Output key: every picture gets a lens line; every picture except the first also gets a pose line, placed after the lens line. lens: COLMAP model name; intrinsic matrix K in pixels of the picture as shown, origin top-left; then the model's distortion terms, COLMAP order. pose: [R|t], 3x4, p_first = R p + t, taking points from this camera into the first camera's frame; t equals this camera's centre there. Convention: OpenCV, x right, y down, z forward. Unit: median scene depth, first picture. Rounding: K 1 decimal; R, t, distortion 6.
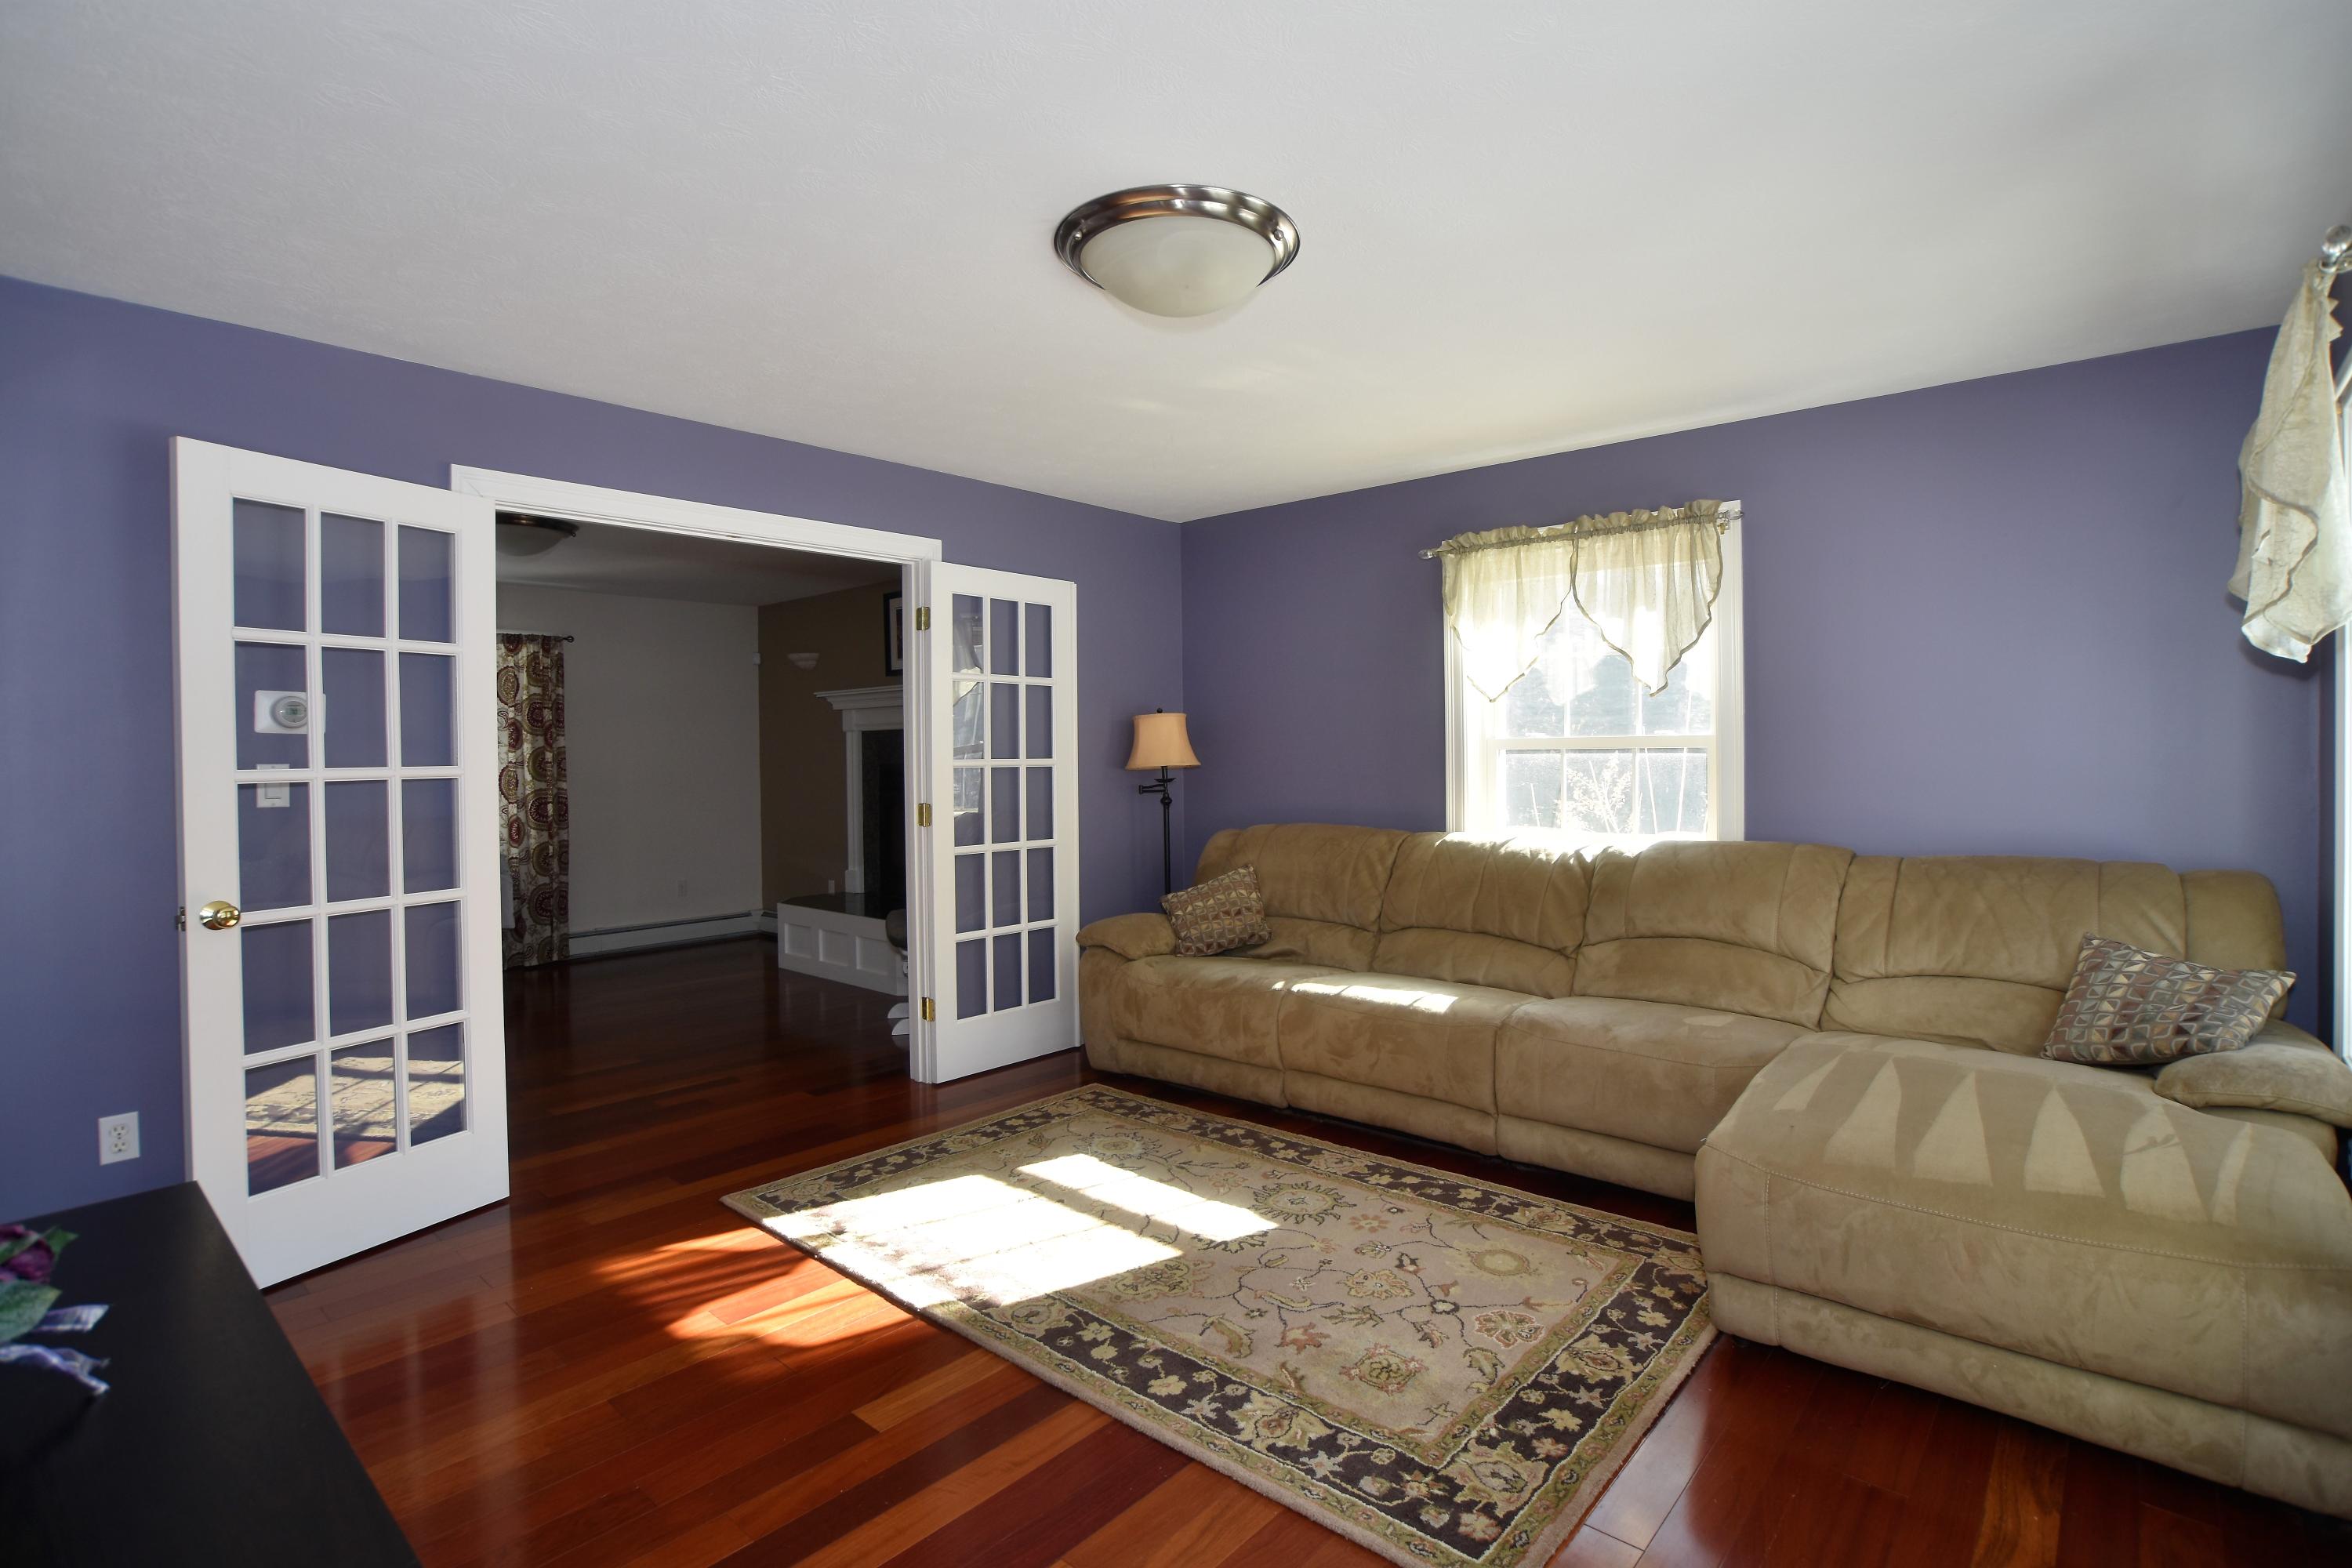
lens RADIAL K [[1125.7, 0, 1218.3], [0, 1125.7, 759.0], [0, 0, 1]] dist [-0.054248, 0.020561]
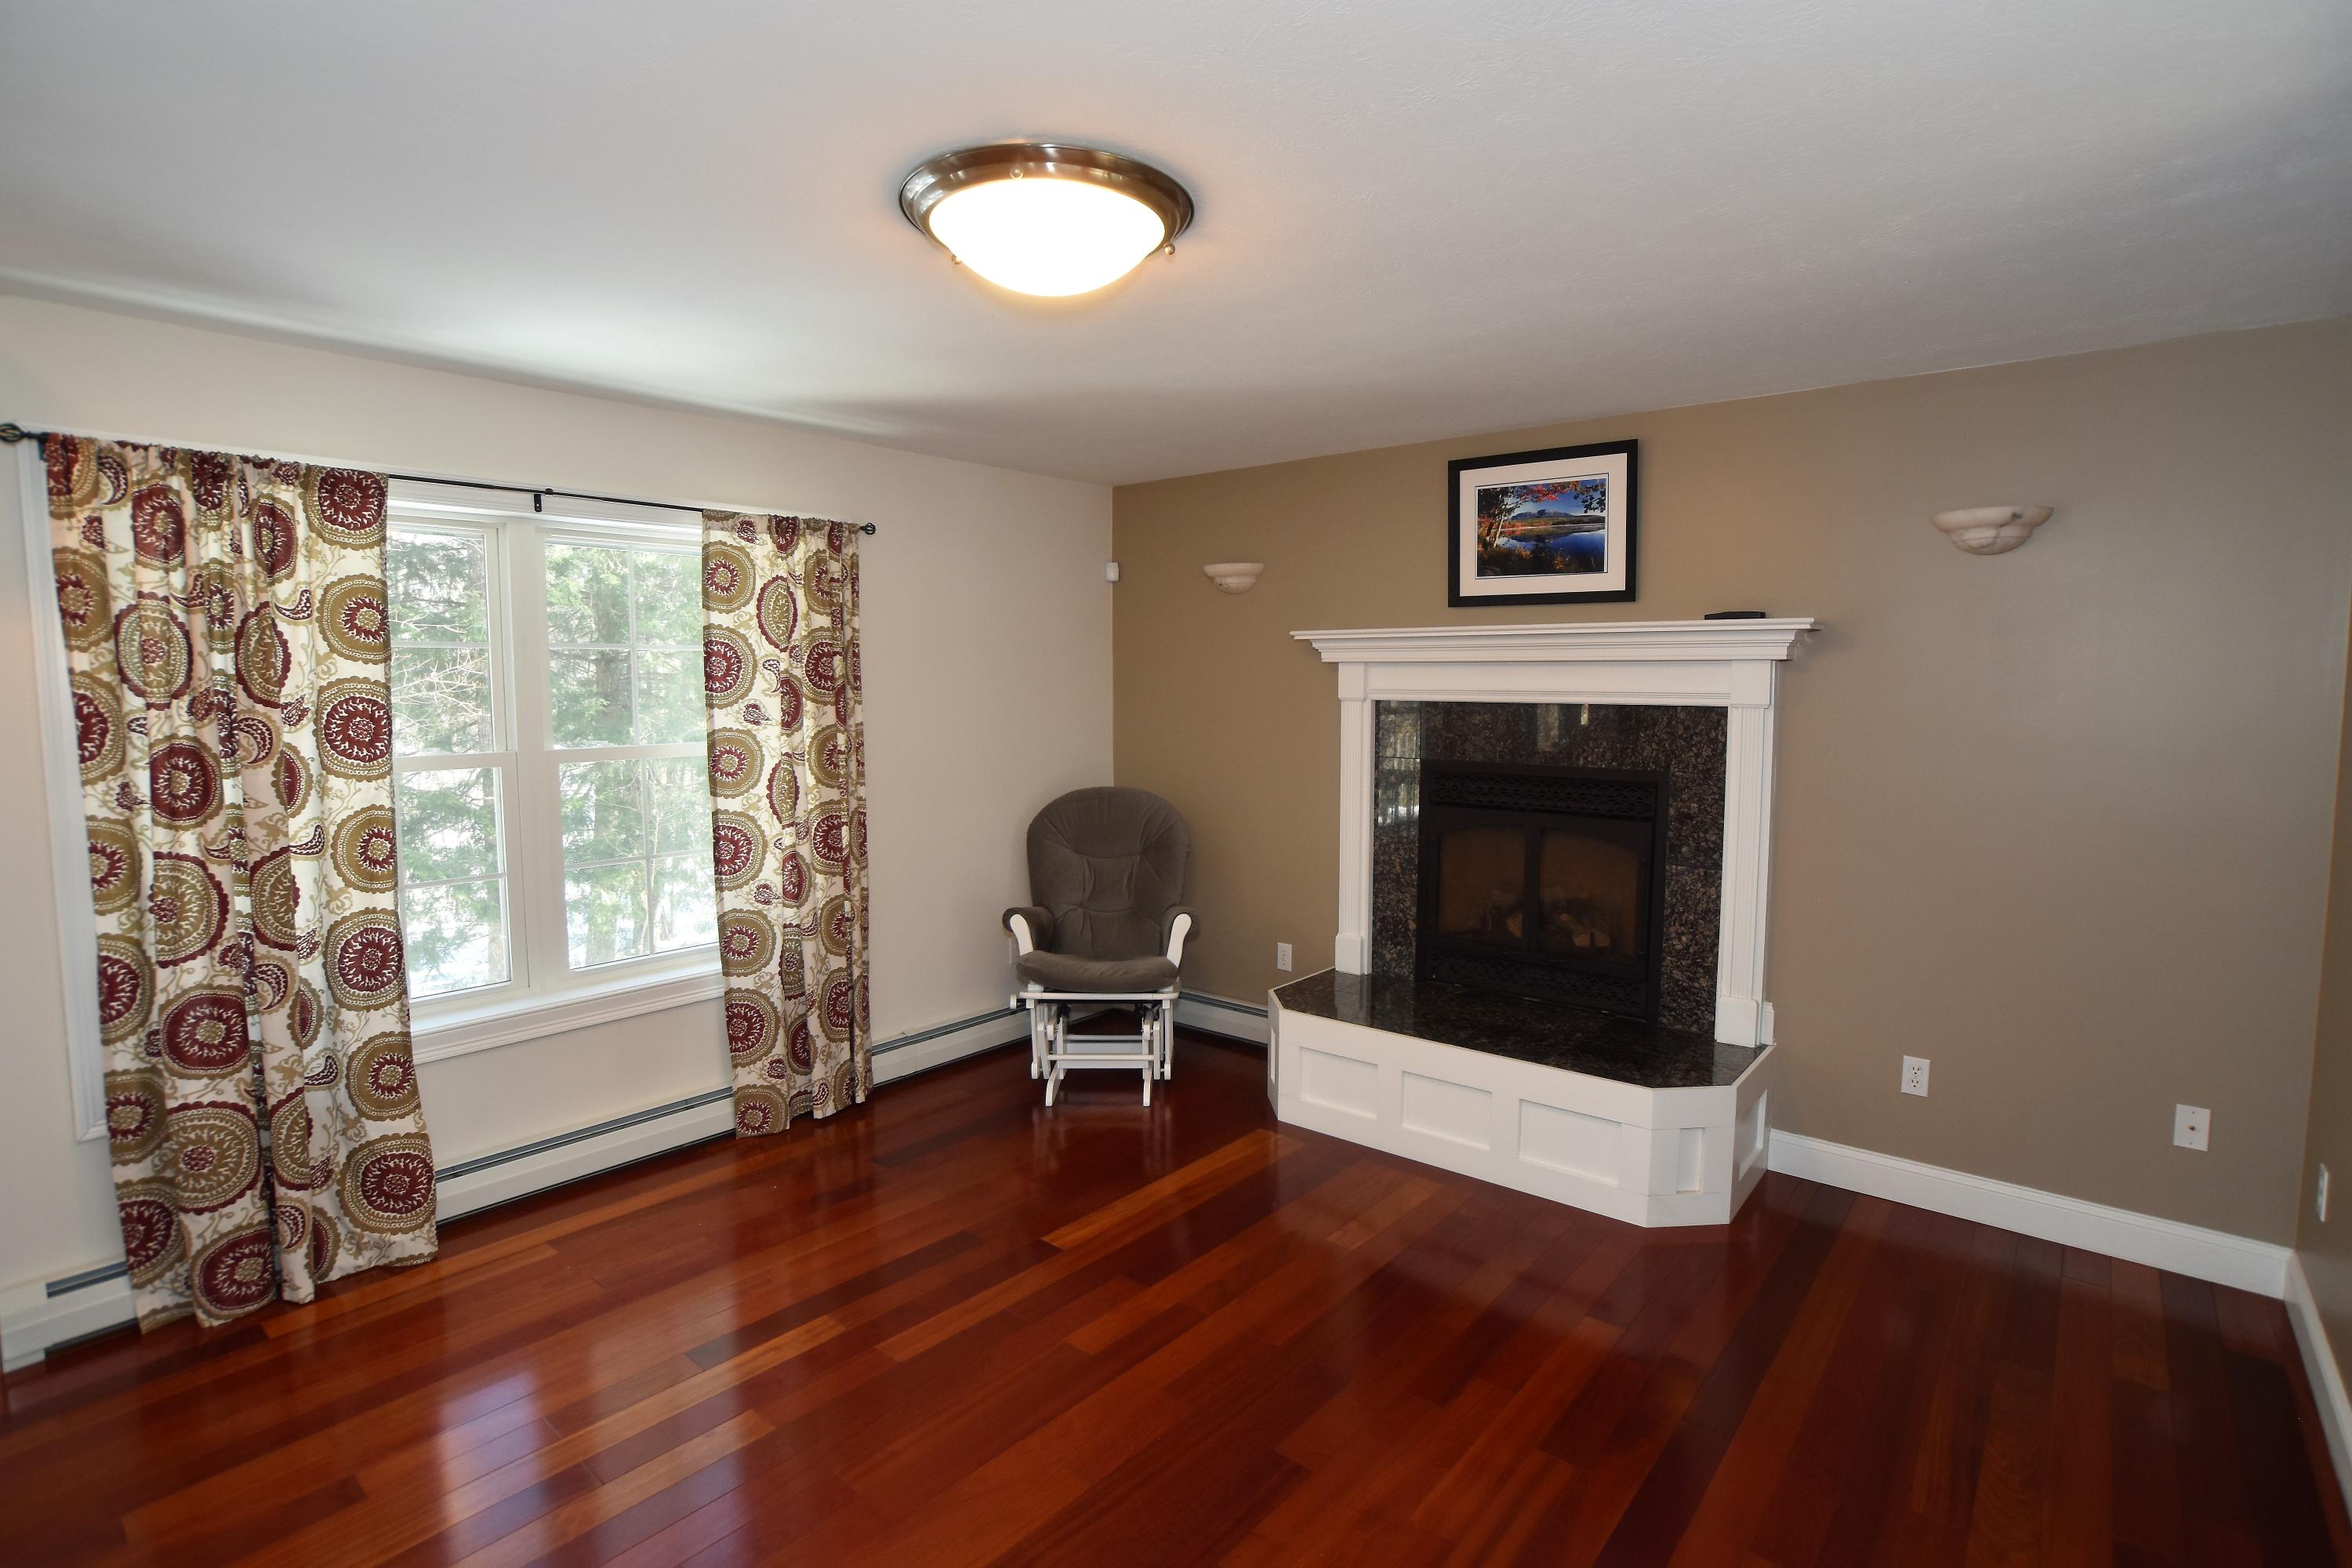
lens RADIAL K [[1125.7, 0, 1188.9], [0, 1125.7, 760.0], [0, 0, 1]] dist [-0.054248, 0.020561]
pose [[0.999922, 0.012494, 0.000233, -0.439688], [-0.012483, 0.997773, 0.065522, -0.032655], [0.000586, -0.065520, 0.997851, 0.446697]]
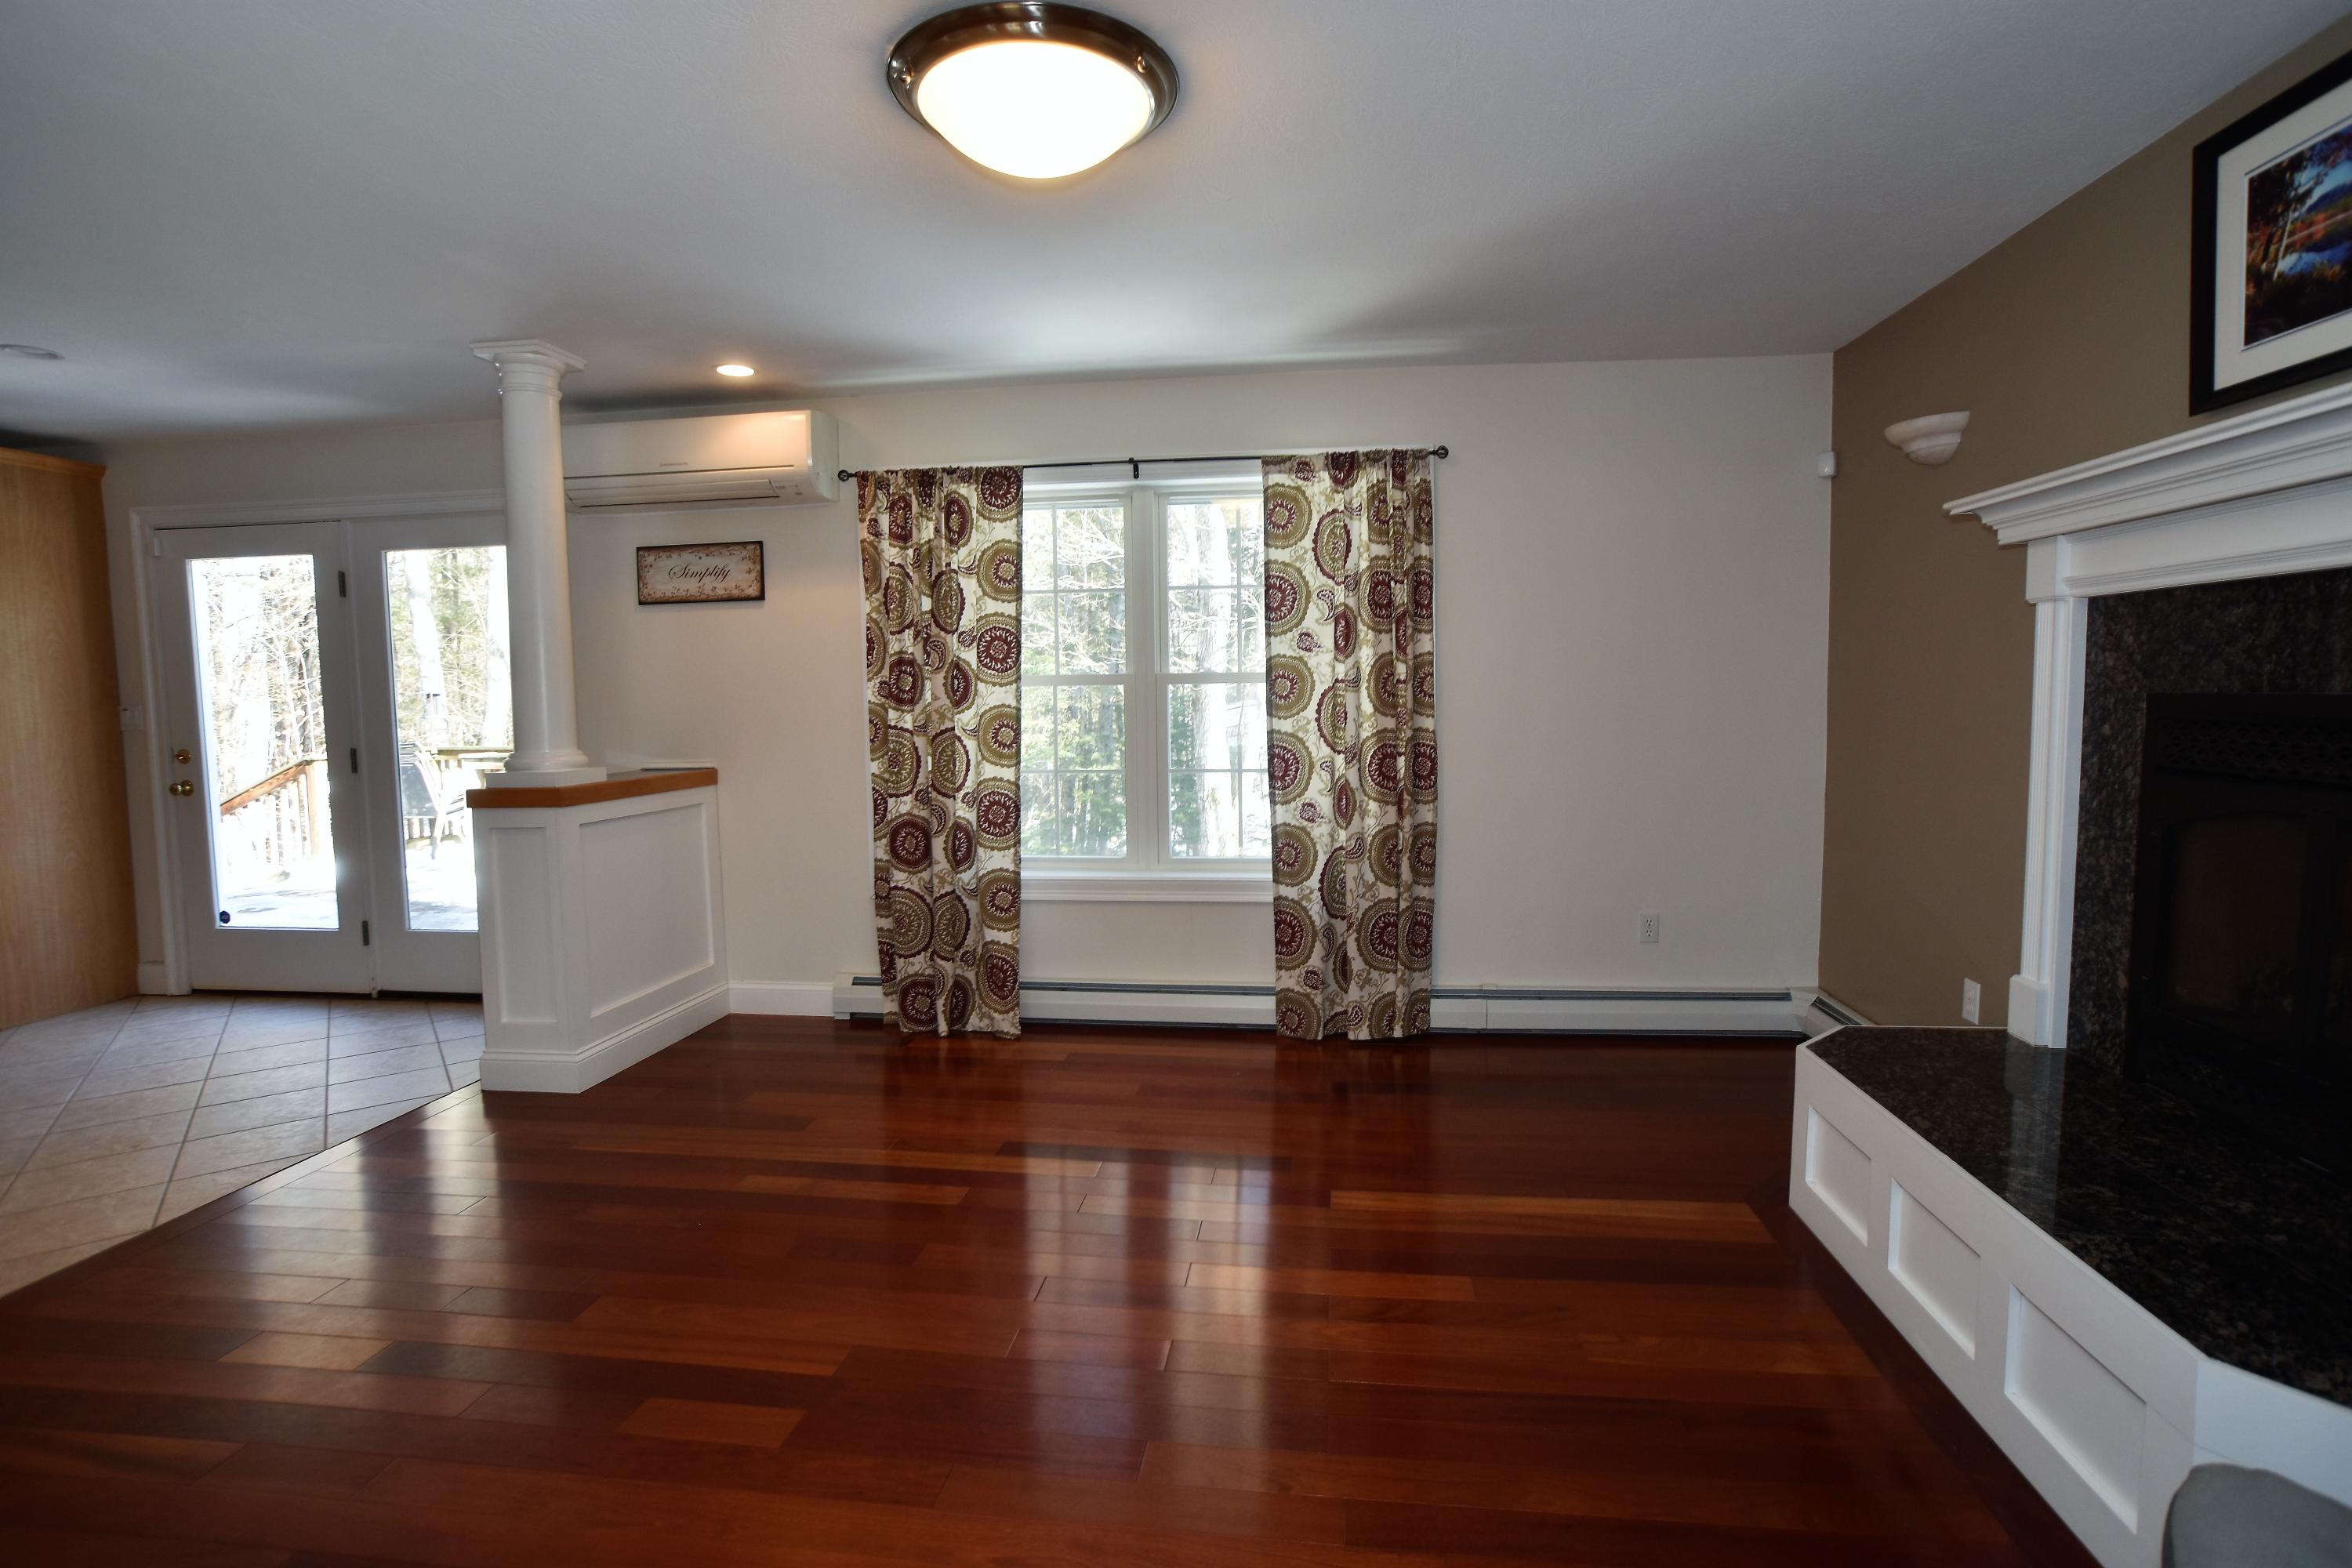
lens RADIAL K [[1125.7, 0, 1185.2], [0, 1125.7, 755.6], [0, 0, 1]] dist [-0.054248, 0.020561]
pose [[0.542572, 0.060585, -0.837822, -0.195259], [-0.000864, 0.997435, 0.071568, 0.000020], [0.840009, -0.038107, 0.541233, 0.617228]]
